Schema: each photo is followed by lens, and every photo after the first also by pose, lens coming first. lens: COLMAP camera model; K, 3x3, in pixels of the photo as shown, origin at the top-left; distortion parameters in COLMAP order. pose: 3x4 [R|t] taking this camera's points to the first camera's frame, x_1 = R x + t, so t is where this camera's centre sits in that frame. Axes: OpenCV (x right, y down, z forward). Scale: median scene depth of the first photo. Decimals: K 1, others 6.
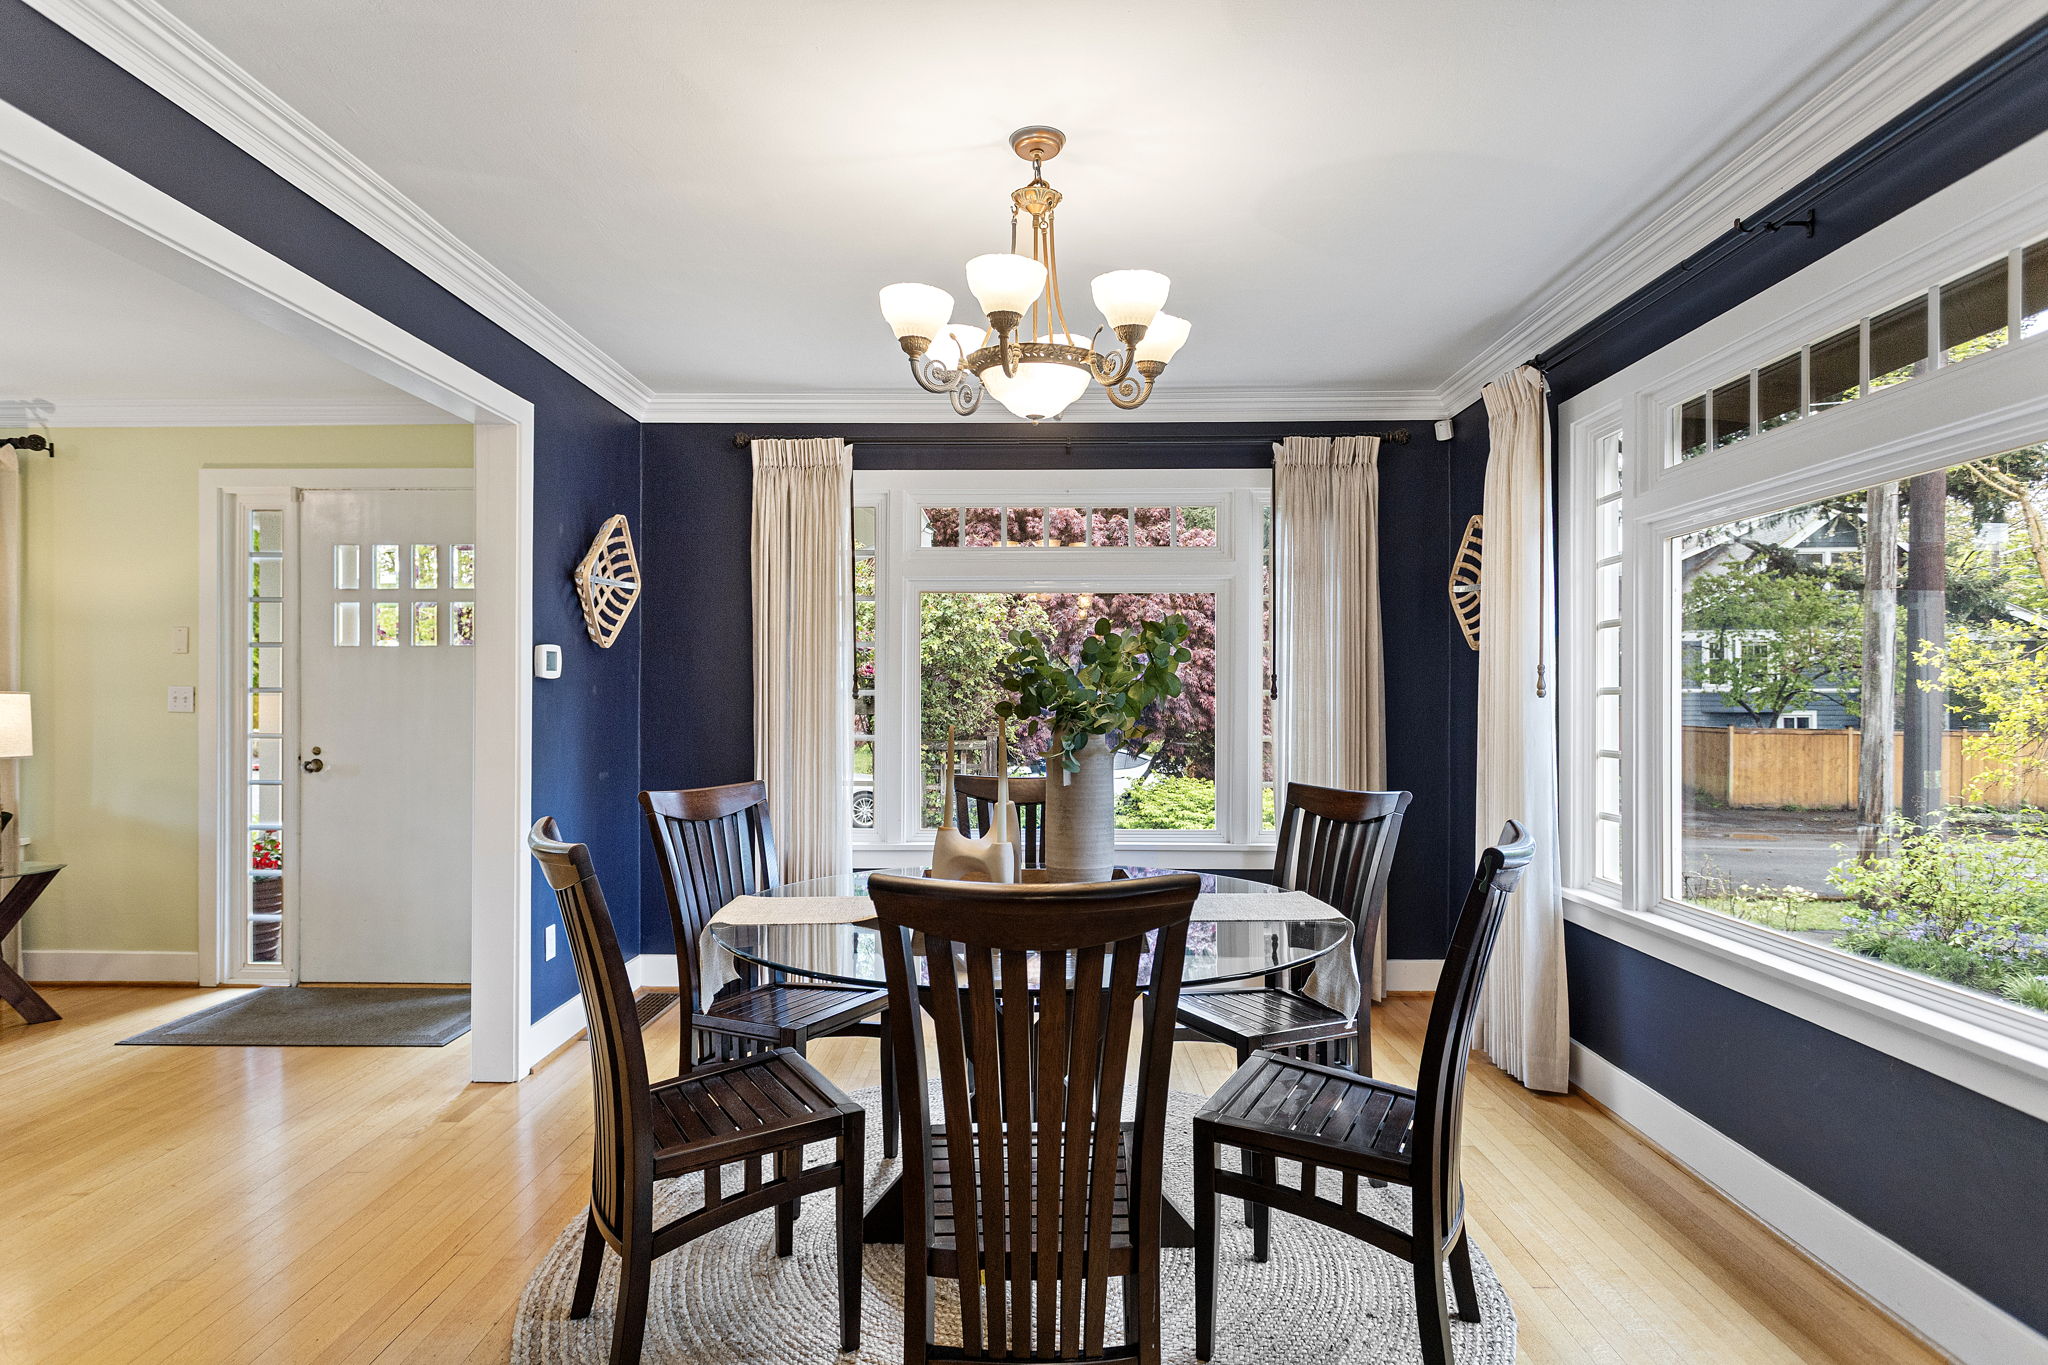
lens RADIAL K [[1016.0, 0, 1017.6], [0, 1016.0, 688.3], [0, 0, 1]] dist [-0.004068, -0.000752]
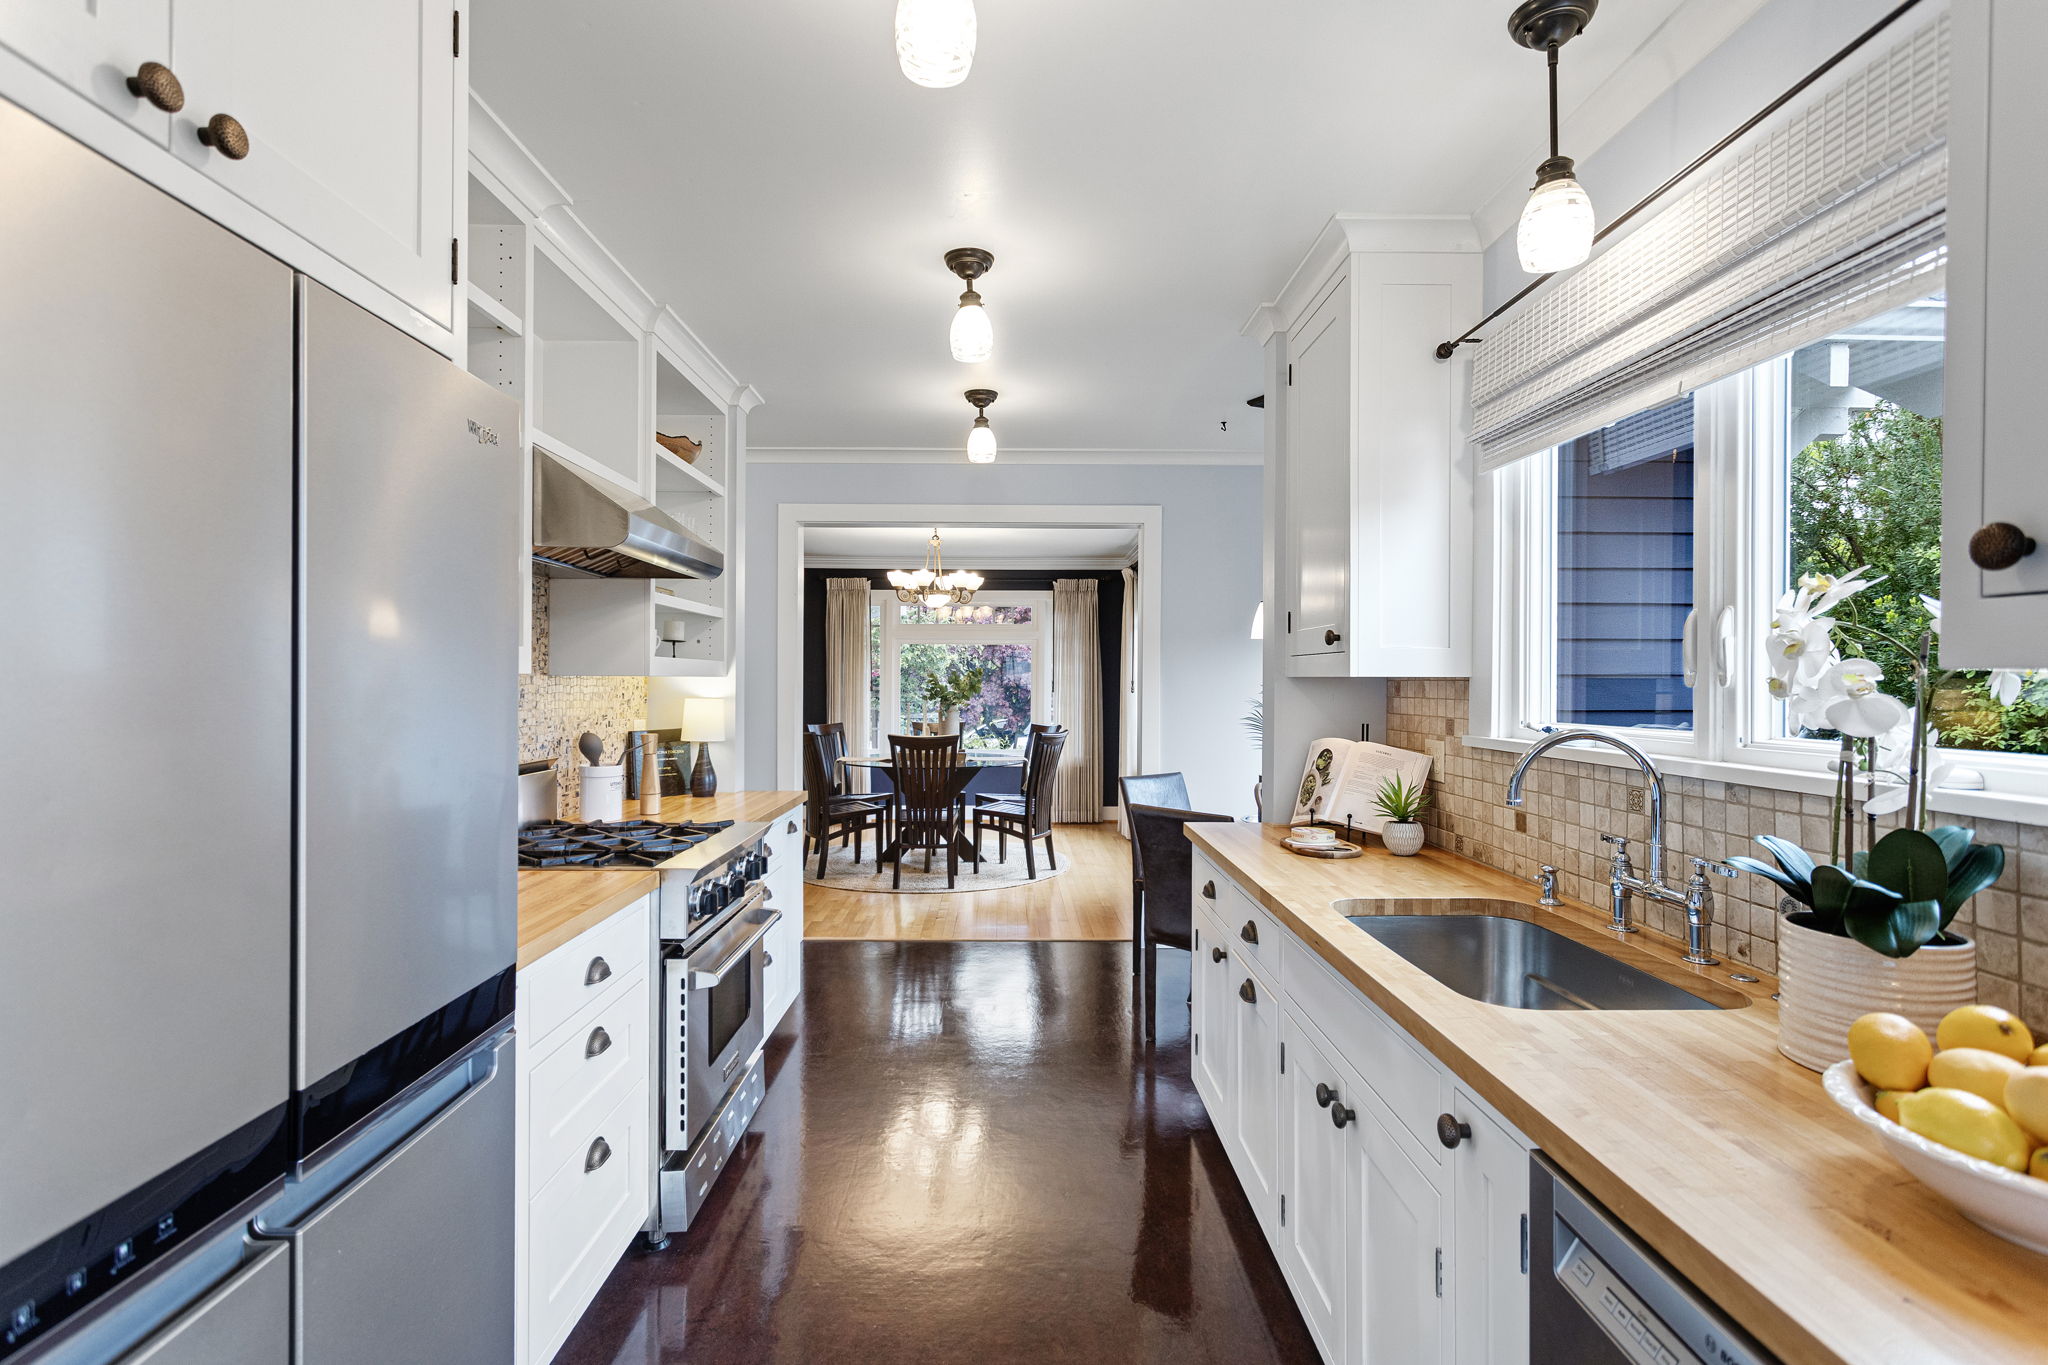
lens RADIAL K [[1016.0, 0, 1022.8], [0, 1016.0, 684.5], [0, 0, 1]] dist [-0.004068, -0.000752]
pose [[0.999730, 0.002457, 0.023117, 0.128626], [-0.002834, 0.999863, 0.016298, -0.042361], [-0.023074, -0.016359, 0.999600, -1.299777]]
